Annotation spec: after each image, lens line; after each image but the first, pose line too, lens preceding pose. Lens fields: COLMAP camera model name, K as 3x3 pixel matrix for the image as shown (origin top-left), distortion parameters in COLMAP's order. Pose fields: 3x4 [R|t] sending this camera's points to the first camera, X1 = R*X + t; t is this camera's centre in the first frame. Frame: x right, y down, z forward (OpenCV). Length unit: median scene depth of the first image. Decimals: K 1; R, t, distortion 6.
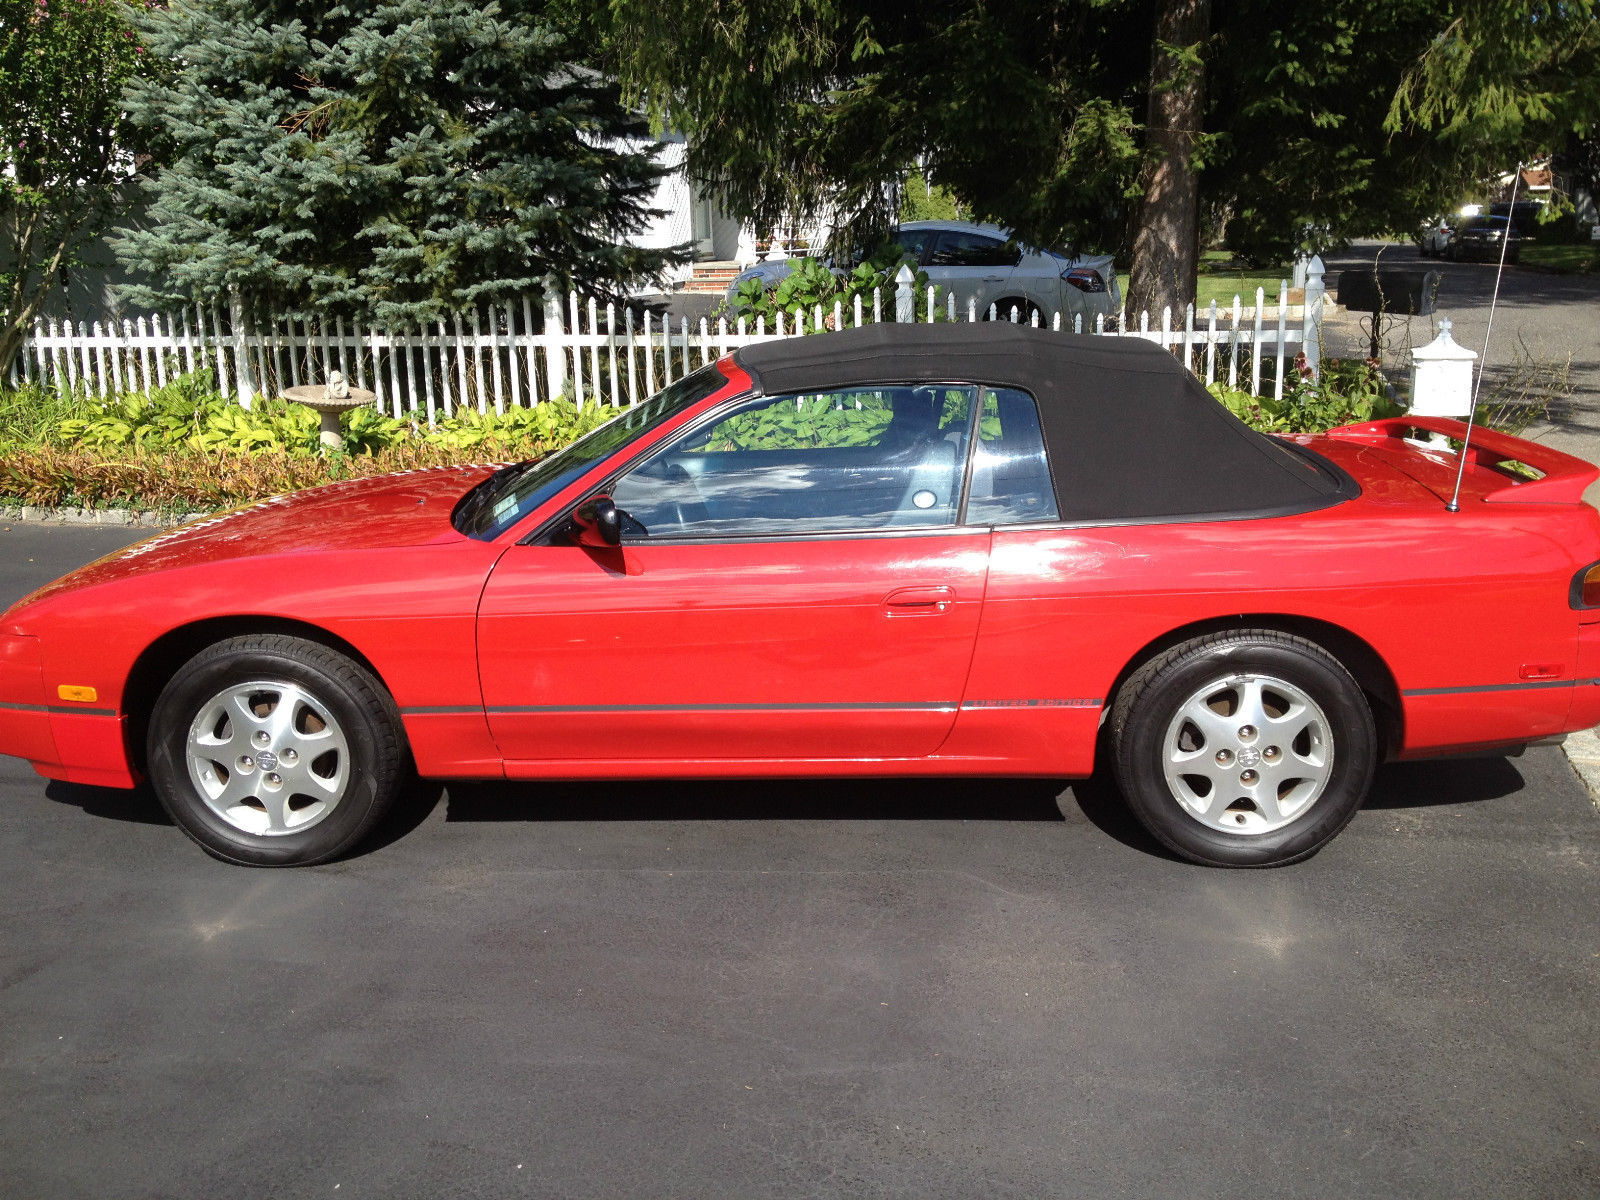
lens RADIAL K [[1514.0, 0, 800.6], [0, 1514.0, 591.1], [0, 0, 1]] dist [0.006918, 0.000000]
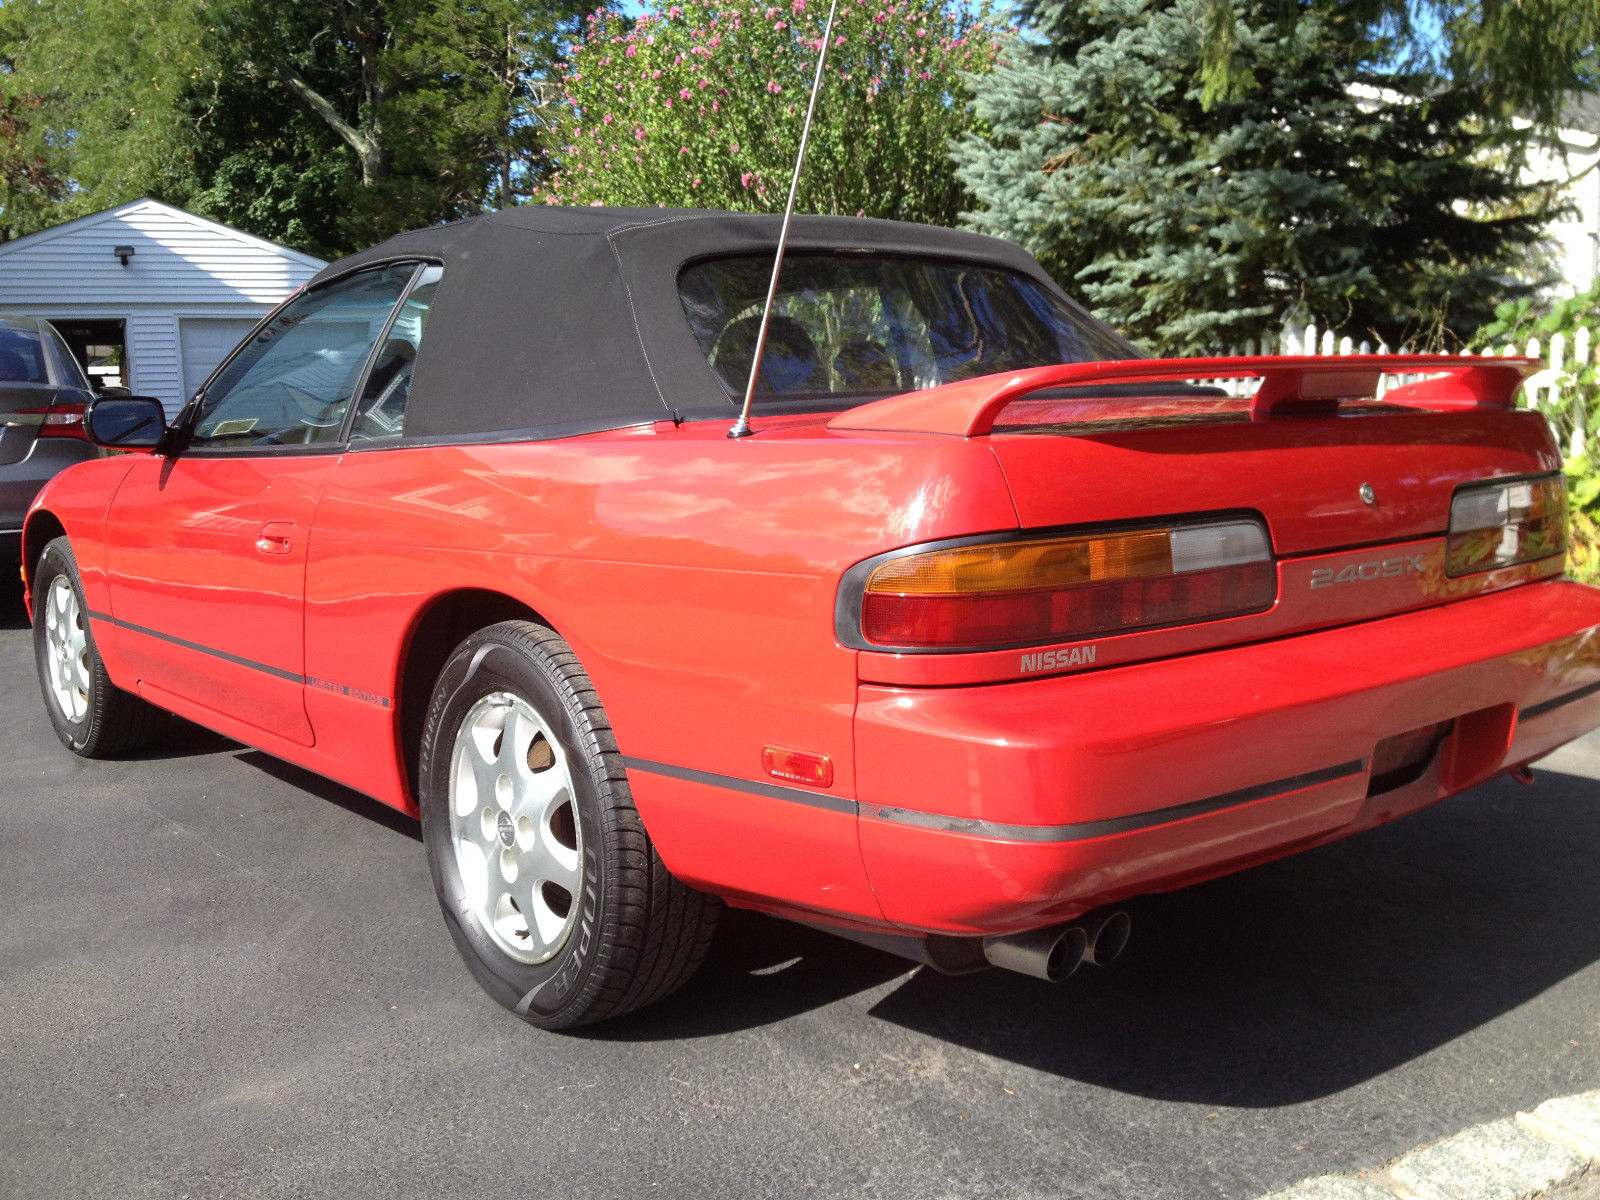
lens RADIAL K [[1514.0, 0, 790.1], [0, 1514.0, 605.8], [0, 0, 1]] dist [0.006918, 0.000000]
pose [[0.662898, 0.094928, -0.742668, 0.319909], [-0.149340, 0.988762, -0.006915, 0.003773], [0.733665, 0.115494, 0.669624, 0.265620]]
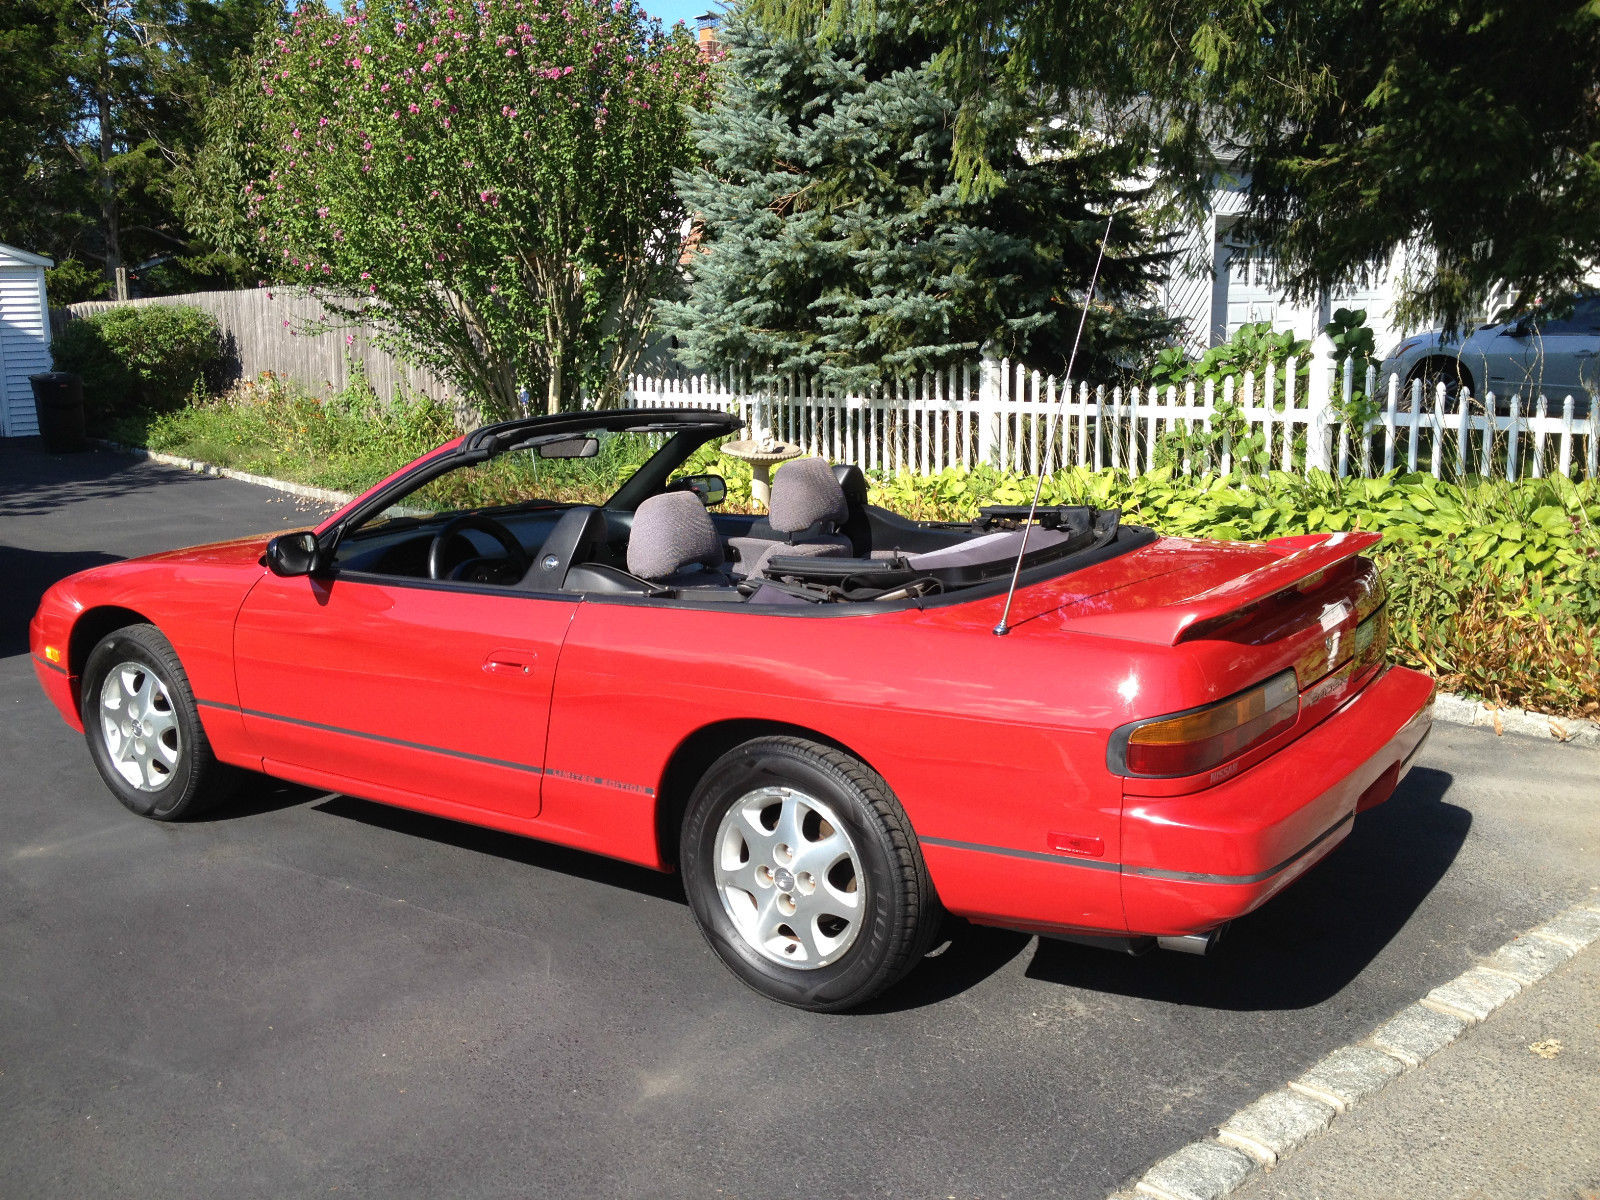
lens RADIAL K [[1514.0, 0, 775.3], [0, 1514.0, 586.4], [0, 0, 1]] dist [0.006918, 0.000000]
pose [[0.837523, 0.093441, -0.538352, 0.296001], [-0.119126, 0.992794, -0.013008, -0.018945], [0.533258, 0.075026, 0.842619, 0.095420]]
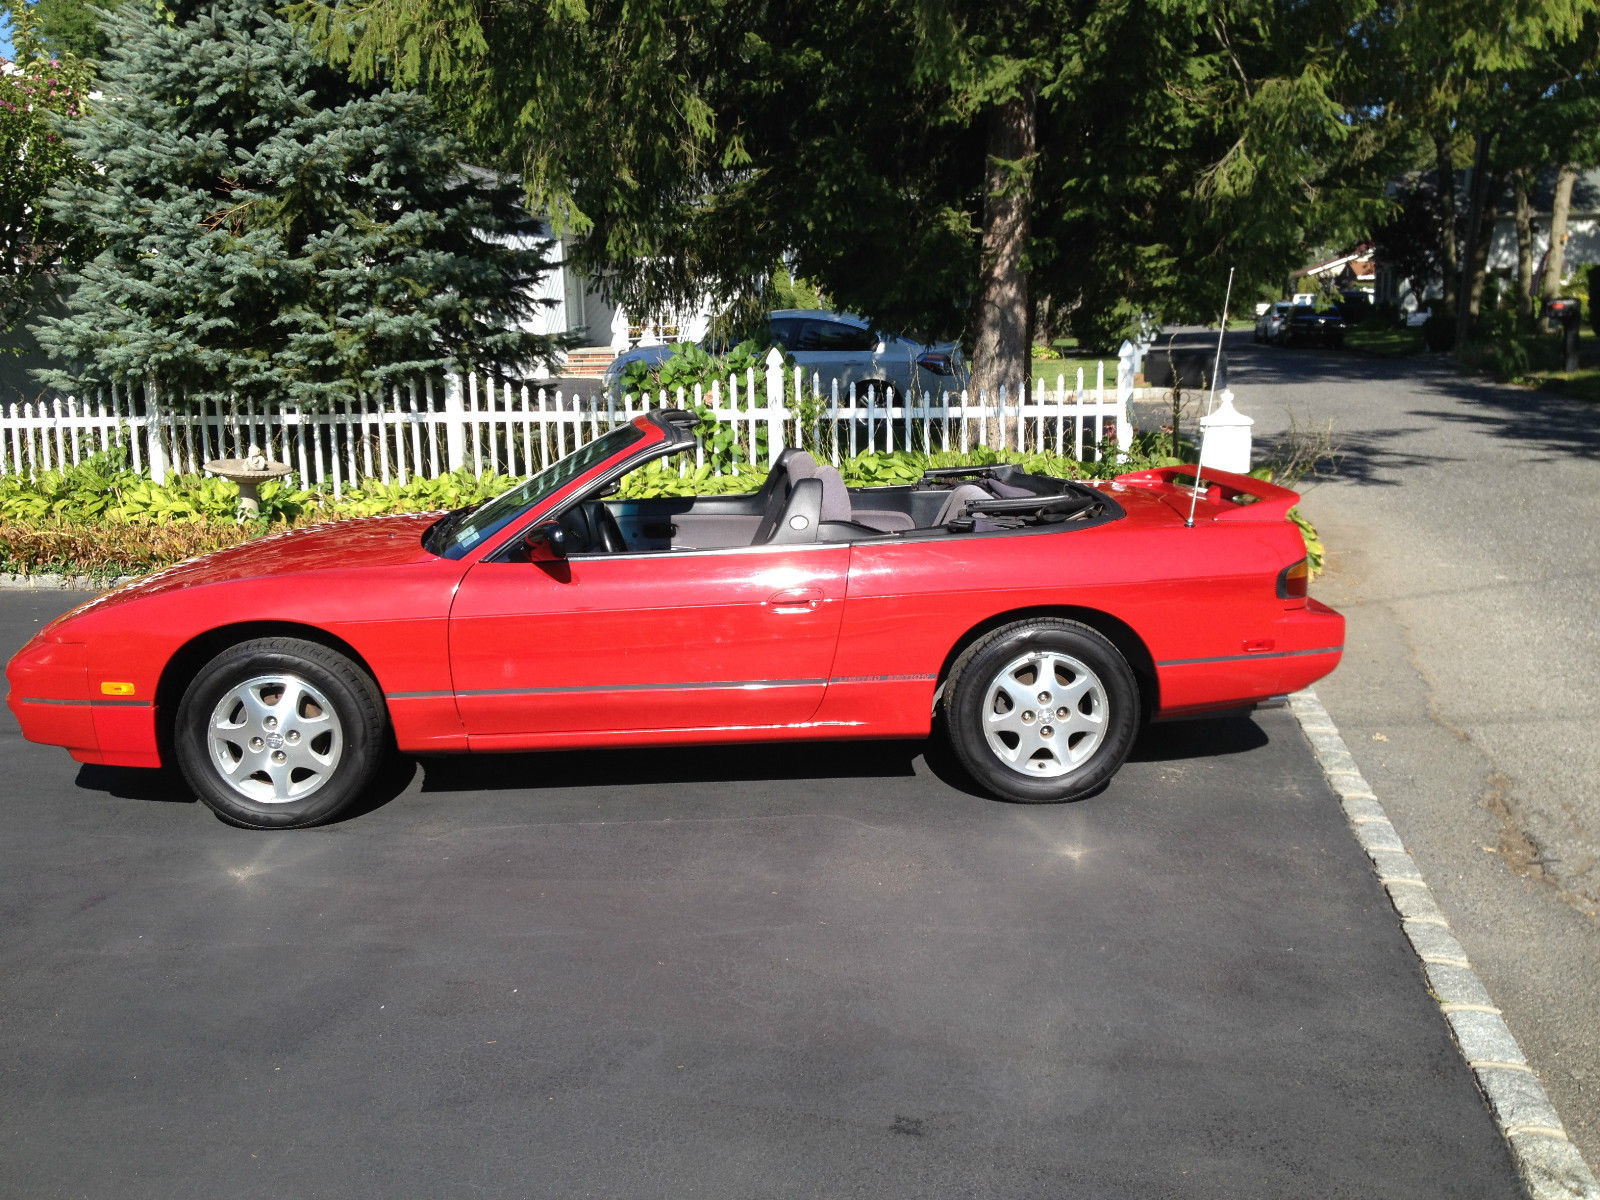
lens RADIAL K [[1514.0, 0, 791.0], [0, 1514.0, 602.3], [0, 0, 1]] dist [0.006918, 0.000000]
pose [[0.996722, -0.014815, 0.079537, -0.010734], [0.018583, 0.998729, -0.046852, 0.026190], [-0.078742, 0.048176, 0.995730, -0.113202]]
